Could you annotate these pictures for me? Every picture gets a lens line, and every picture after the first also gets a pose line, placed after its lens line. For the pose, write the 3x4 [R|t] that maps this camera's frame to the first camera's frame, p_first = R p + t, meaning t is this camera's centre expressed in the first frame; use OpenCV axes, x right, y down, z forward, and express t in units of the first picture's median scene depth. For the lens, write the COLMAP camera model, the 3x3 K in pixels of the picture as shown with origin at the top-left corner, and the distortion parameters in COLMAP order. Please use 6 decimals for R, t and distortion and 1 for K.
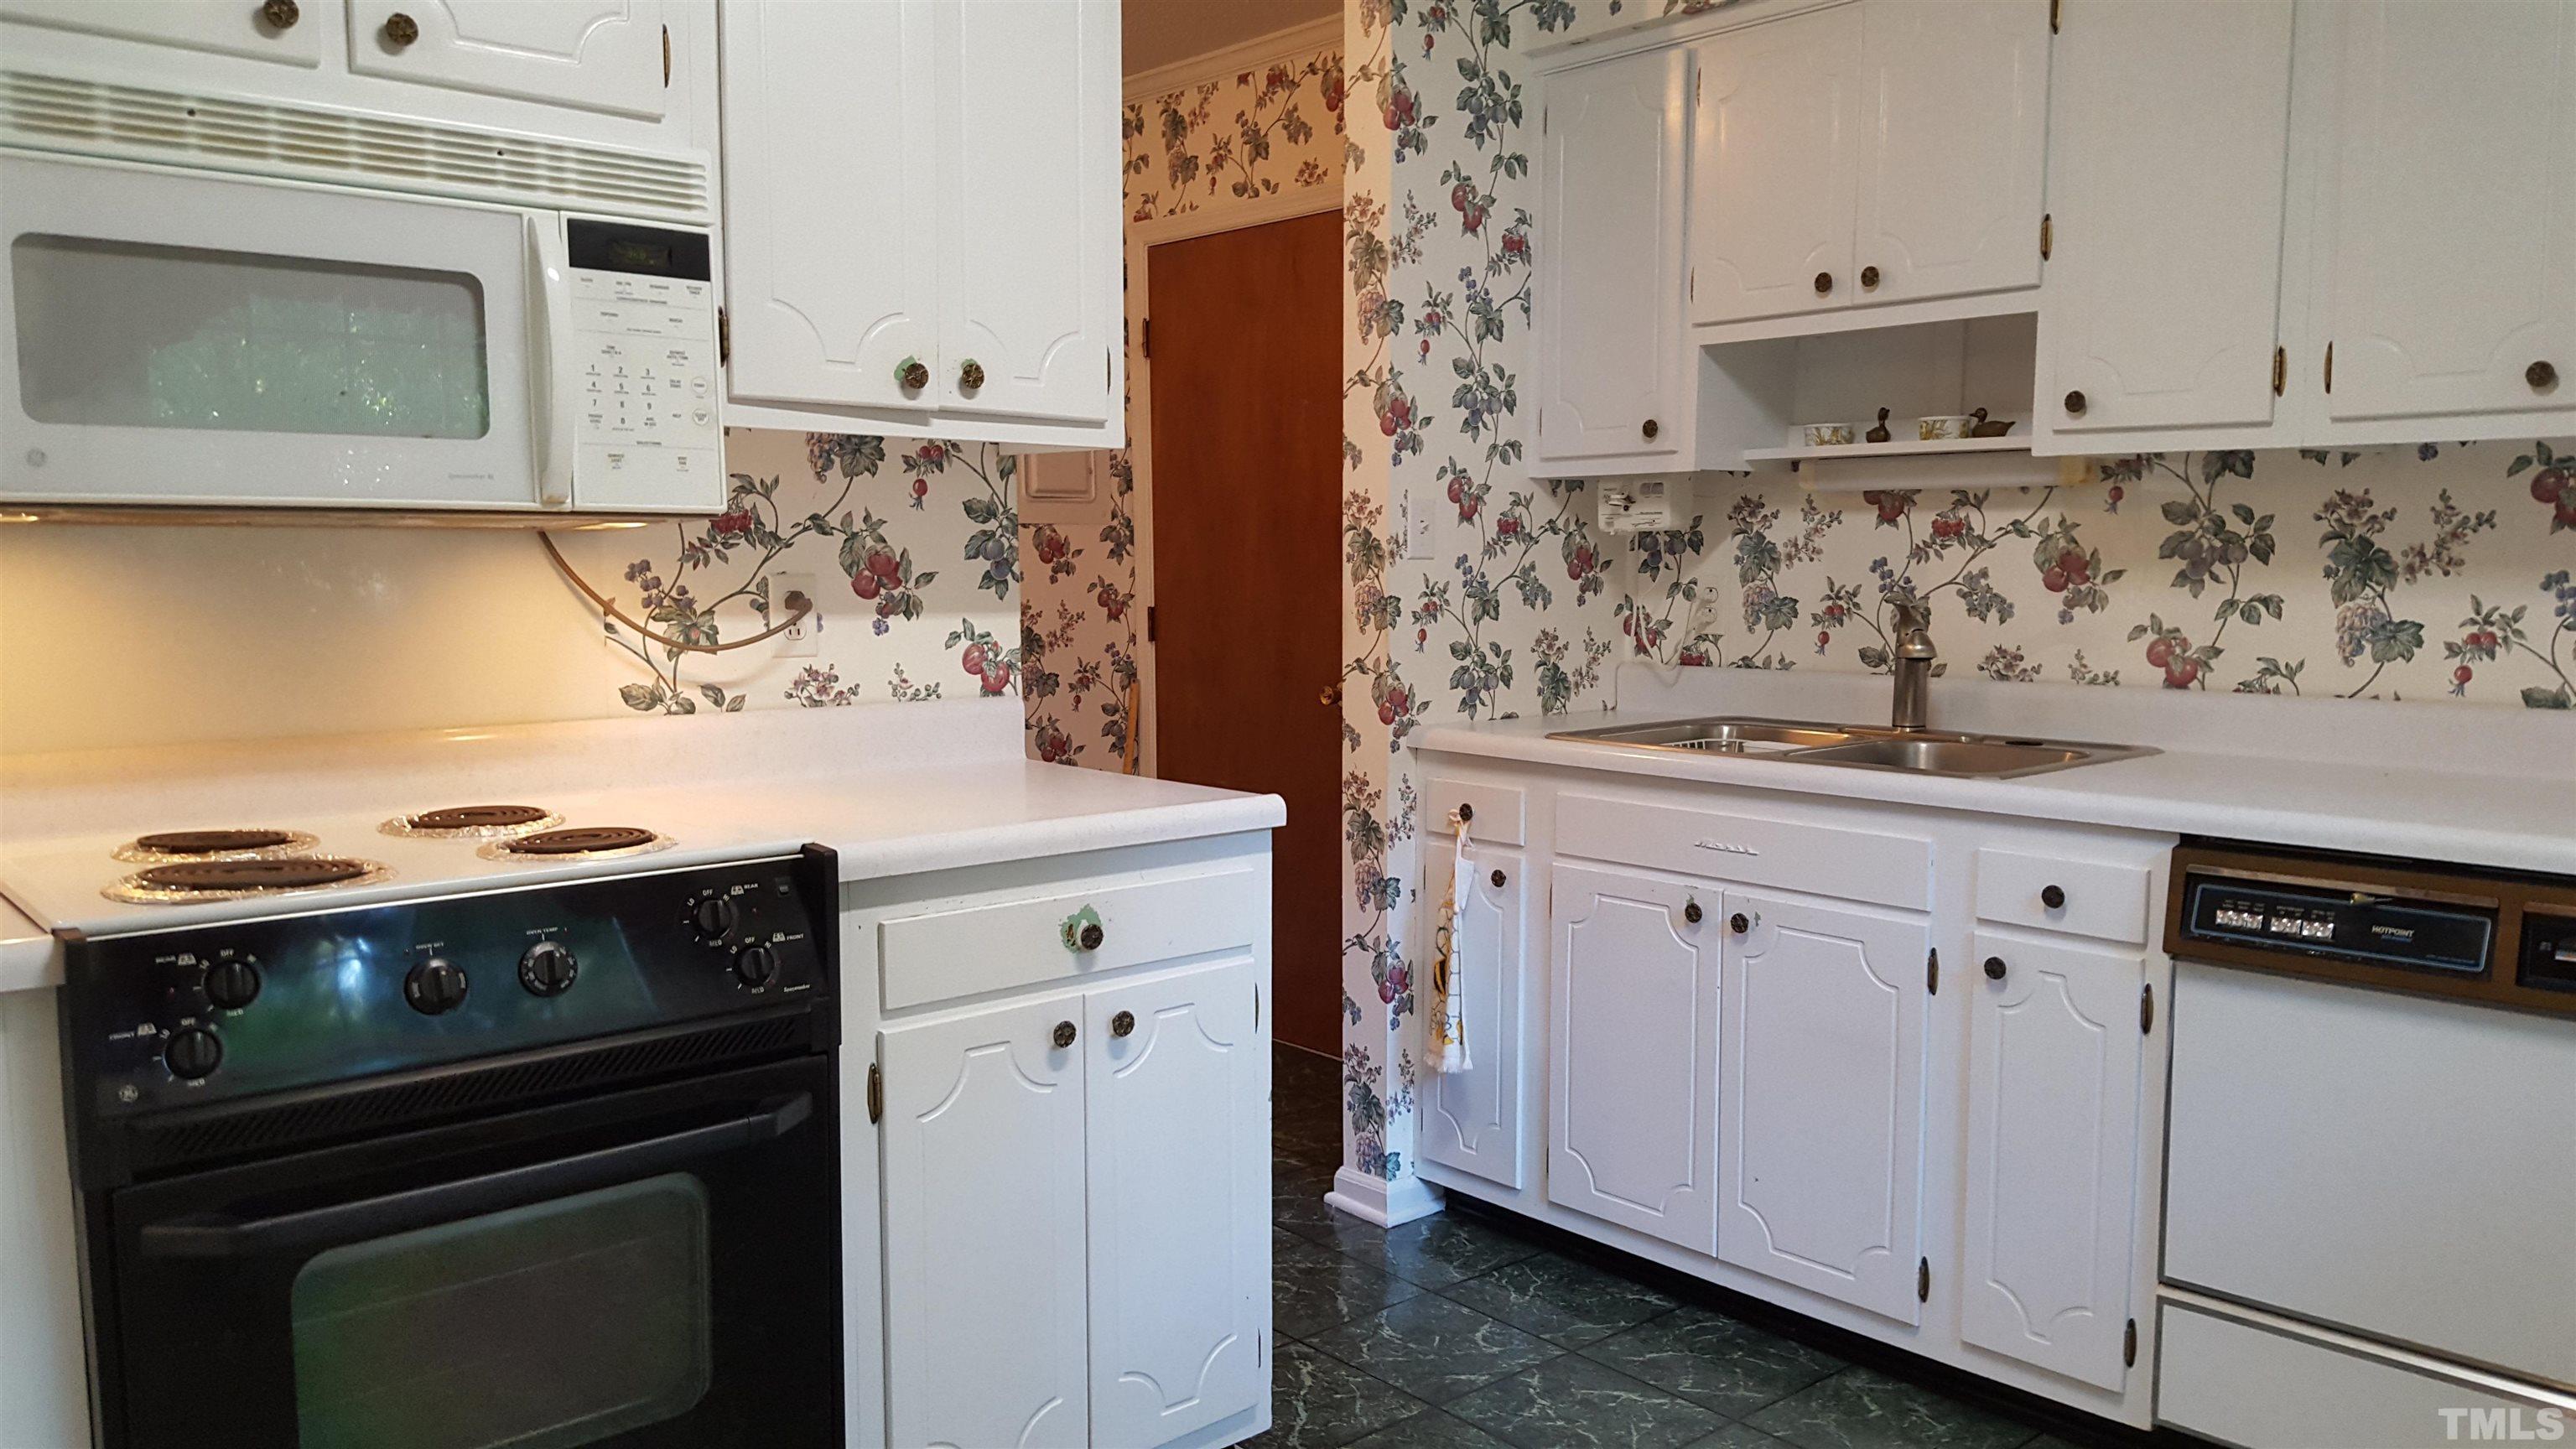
lens RADIAL K [[1914.9, 0, 1254.7], [0, 1914.9, 764.9], [0, 0, 1]] dist [0.130917, -0.200216]
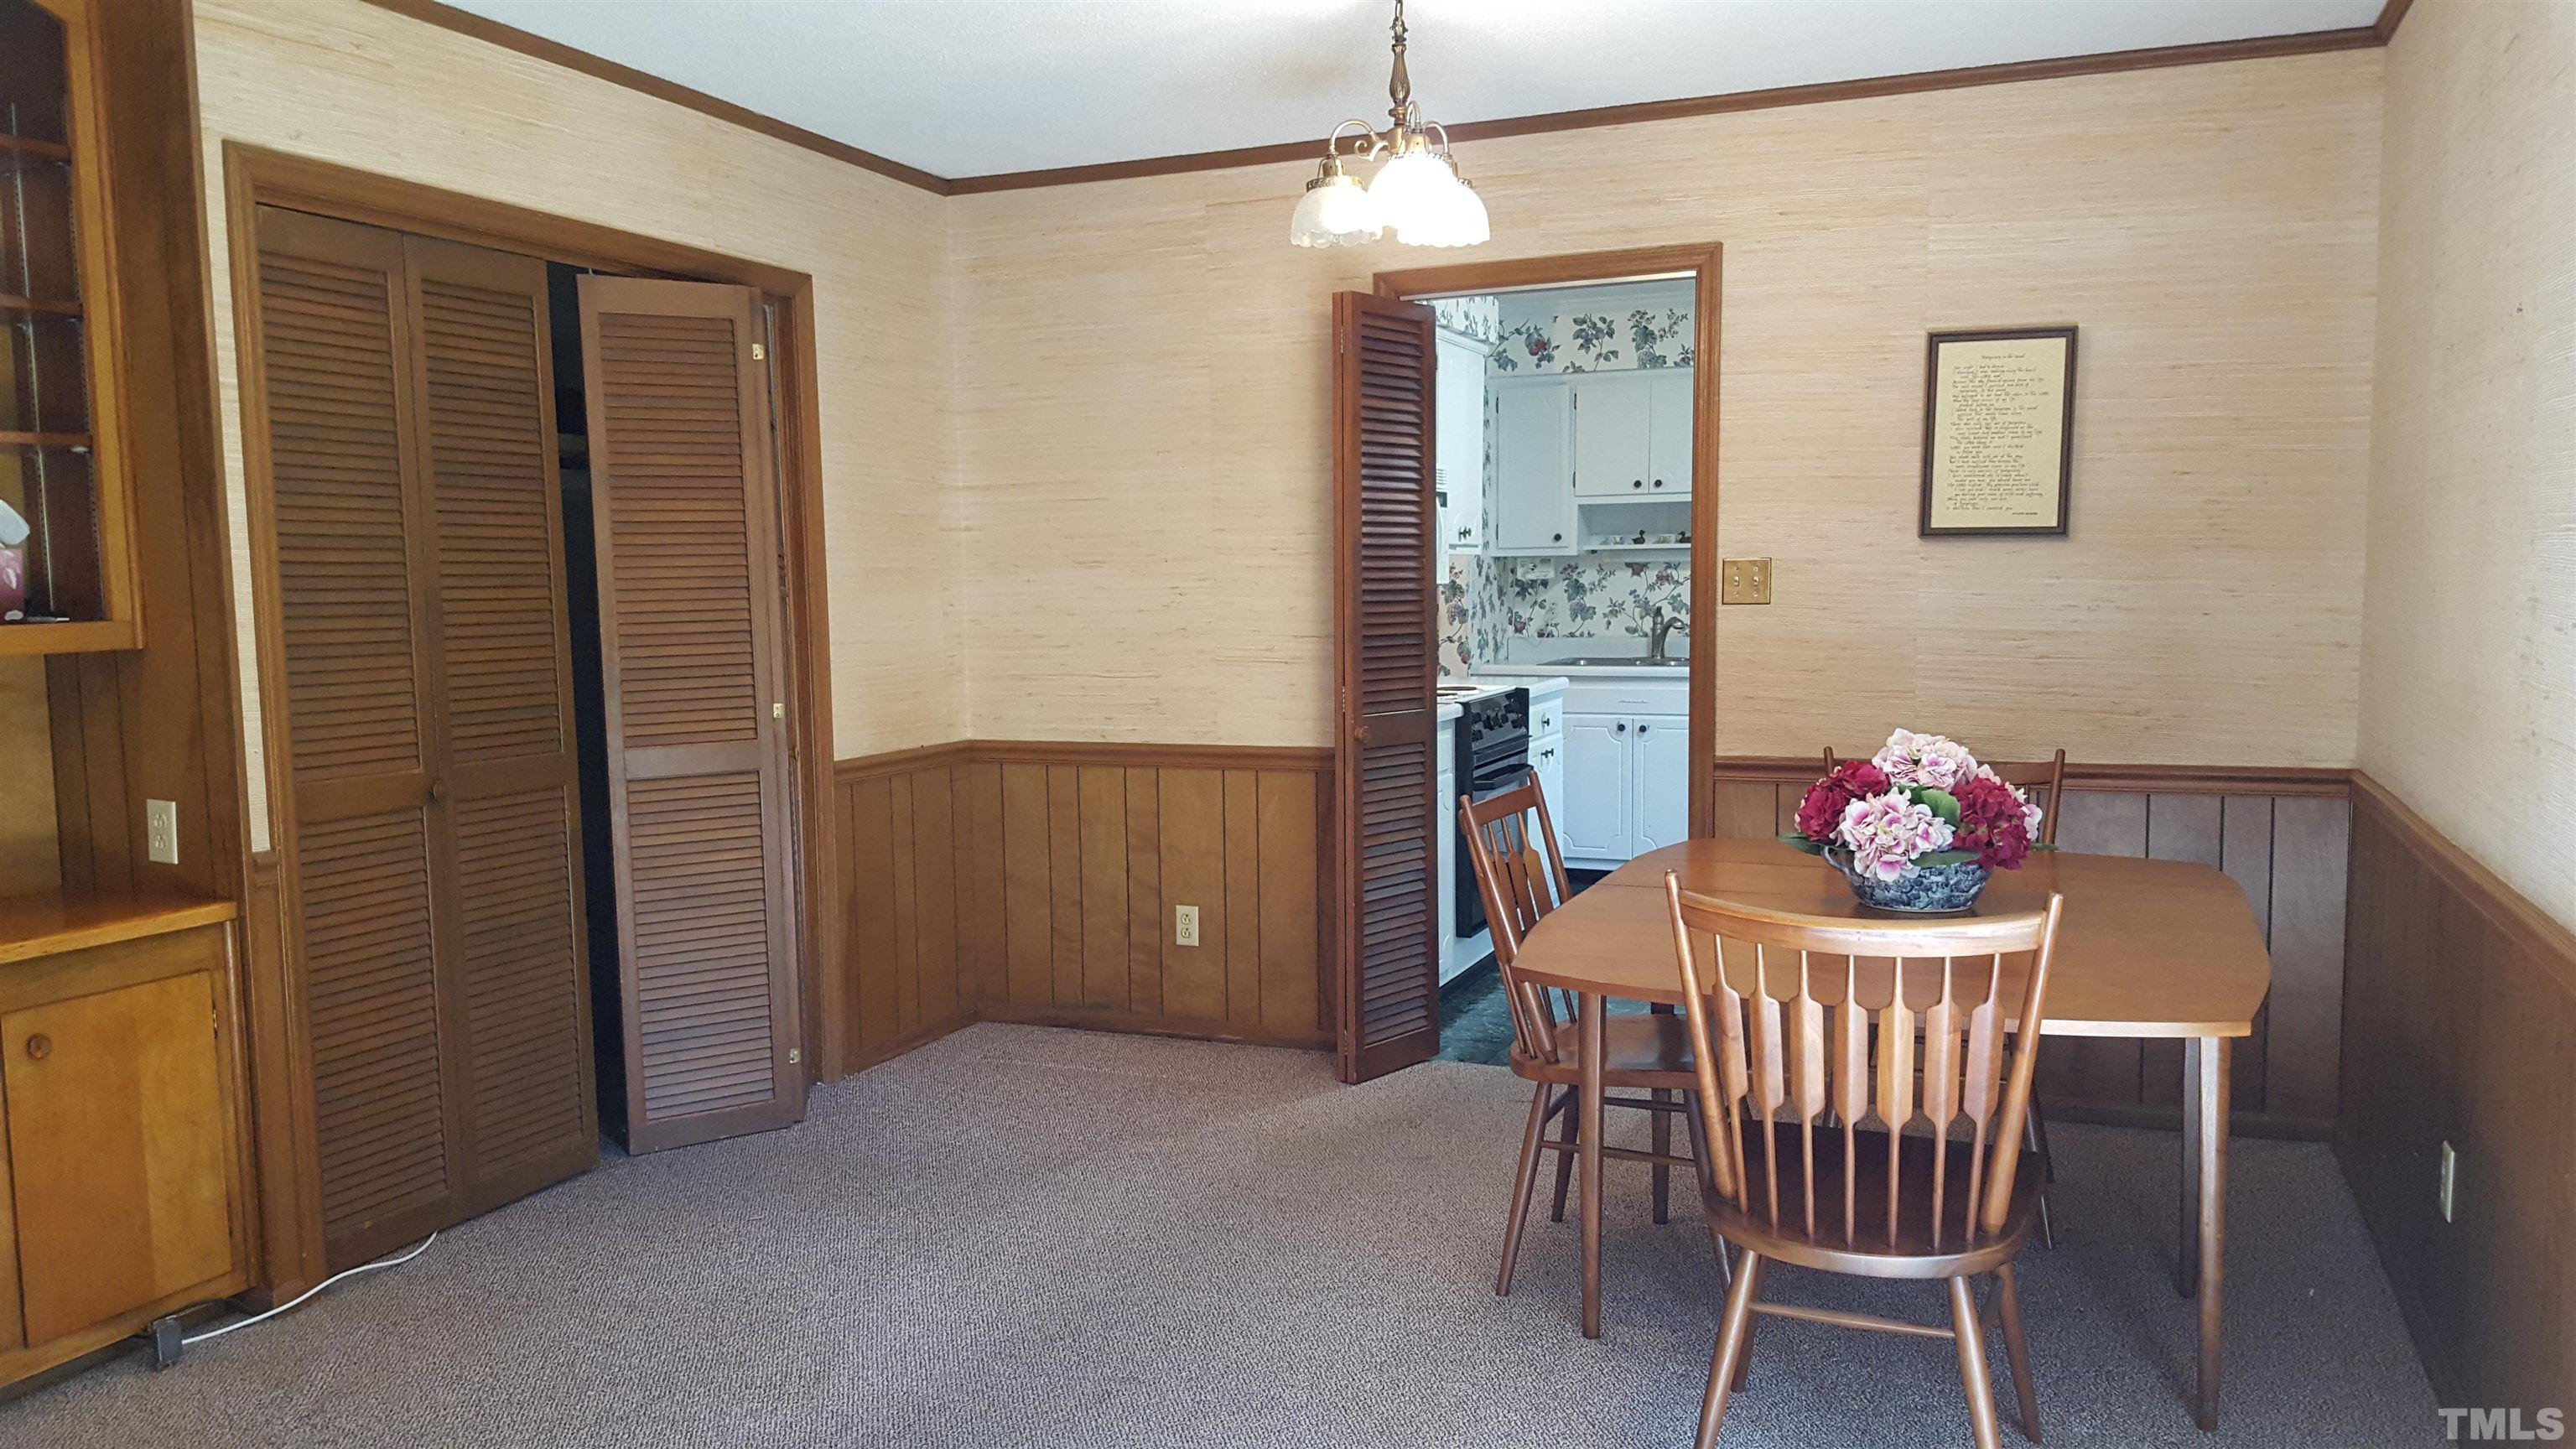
lens RADIAL K [[1914.9, 0, 1254.7], [0, 1914.9, 764.9], [0, 0, 1]] dist [0.130917, -0.200216]
pose [[0.891011, -0.056283, 0.450480, -1.335100], [0.061586, 0.998098, 0.002890, 0.086044], [-0.449785, 0.025169, 0.892782, -1.050078]]
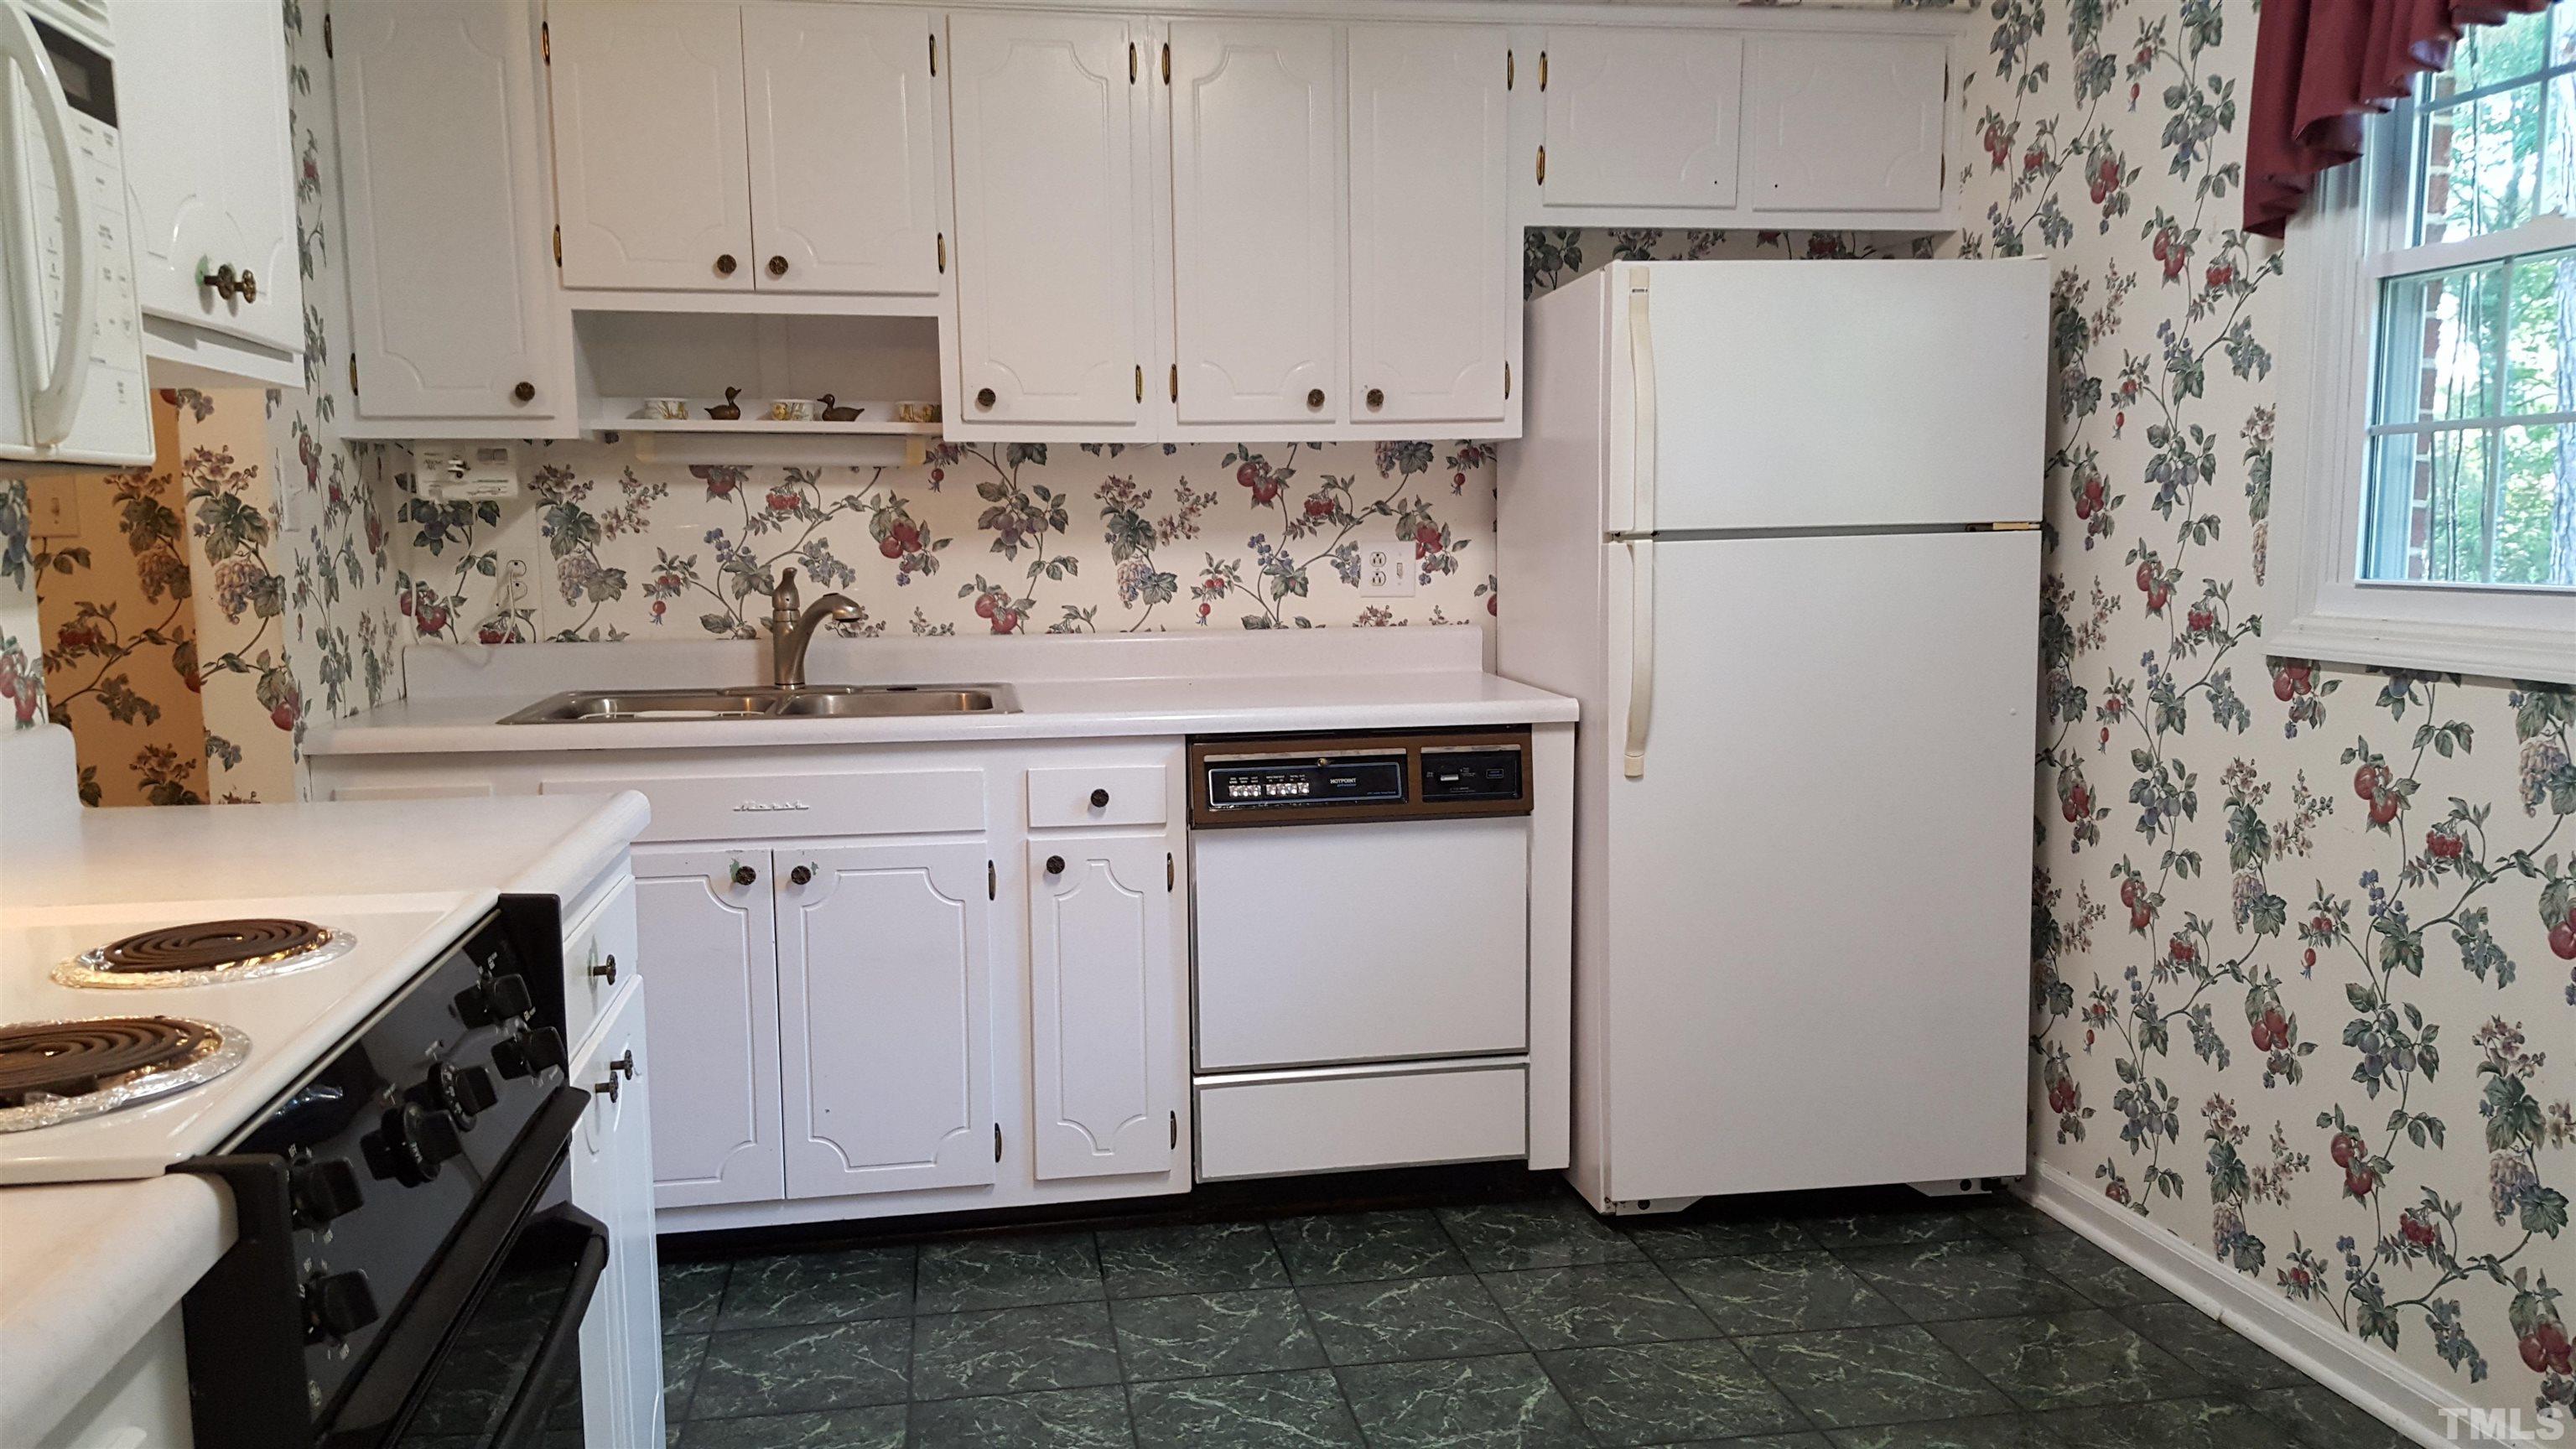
lens RADIAL K [[1917.3, 0, 1249.4], [0, 1917.3, 788.3], [0, 0, 1]] dist [0.142376, -0.222231]
pose [[0.518290, -0.122311, 0.846413, -0.482258], [0.104676, 0.991351, 0.079158, -0.021763], [-0.848775, 0.047573, 0.526610, 0.221017]]
